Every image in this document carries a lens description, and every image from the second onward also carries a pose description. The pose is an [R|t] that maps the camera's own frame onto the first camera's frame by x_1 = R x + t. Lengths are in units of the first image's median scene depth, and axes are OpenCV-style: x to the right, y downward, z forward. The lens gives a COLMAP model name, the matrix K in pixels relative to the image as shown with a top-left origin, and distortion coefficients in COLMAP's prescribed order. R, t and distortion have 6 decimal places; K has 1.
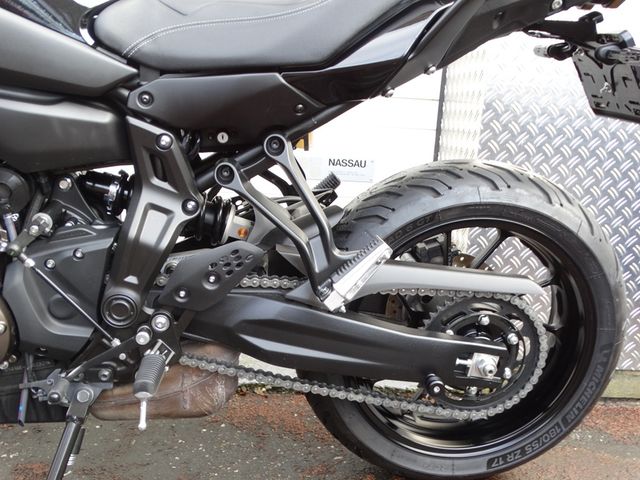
lens RADIAL K [[660.5, 0, 320.0], [0, 660.5, 240.0], [0, 0, 1]] dist [0.081276, -0.003539]
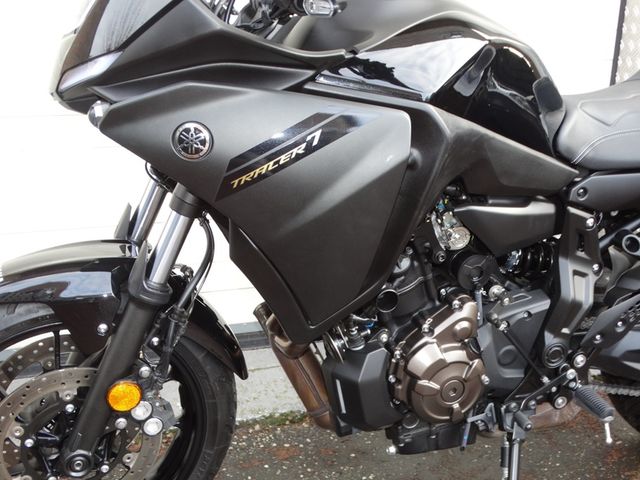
lens RADIAL K [[842.2, 0, 320.0], [0, 842.2, 240.0], [0, 0, 1]] dist [0.021582, -0.005979]
pose [[0.976465, -0.085572, 0.197974, -0.955431], [0.065514, 0.992233, 0.105748, -0.287880], [-0.205485, -0.090289, 0.974486, -0.426484]]
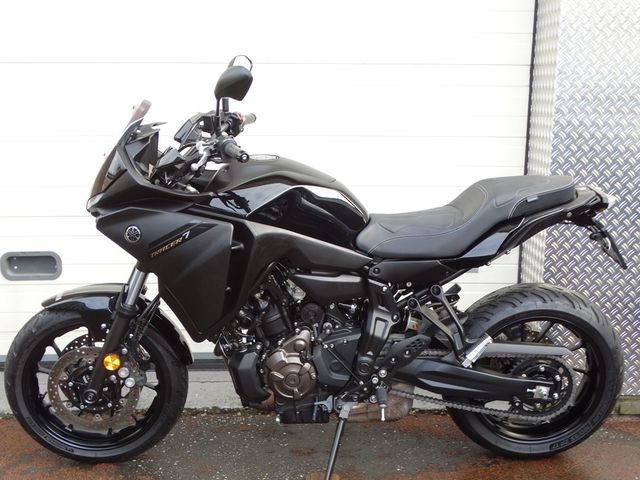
lens RADIAL K [[842.2, 0, 320.0], [0, 842.2, 240.0], [0, 0, 1]] dist [0.021582, -0.005979]
pose [[0.995331, -0.030805, -0.091468, -0.167046], [0.029445, 0.999435, -0.016182, -0.242858], [0.091915, 0.013413, 0.995677, -1.572983]]
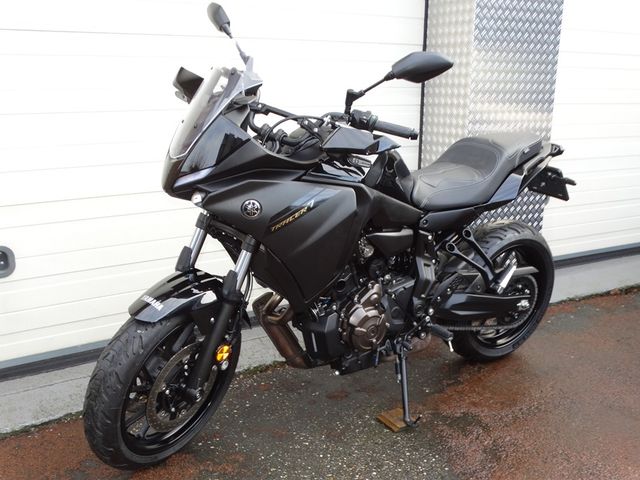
lens RADIAL K [[660.5, 0, 320.0], [0, 660.5, 240.0], [0, 0, 1]] dist [0.081276, -0.003539]
pose [[0.894066, -0.149151, 0.422375, -1.460015], [0.130095, 0.988753, 0.073773, -0.334586], [-0.428627, -0.011009, 0.903414, -0.920920]]
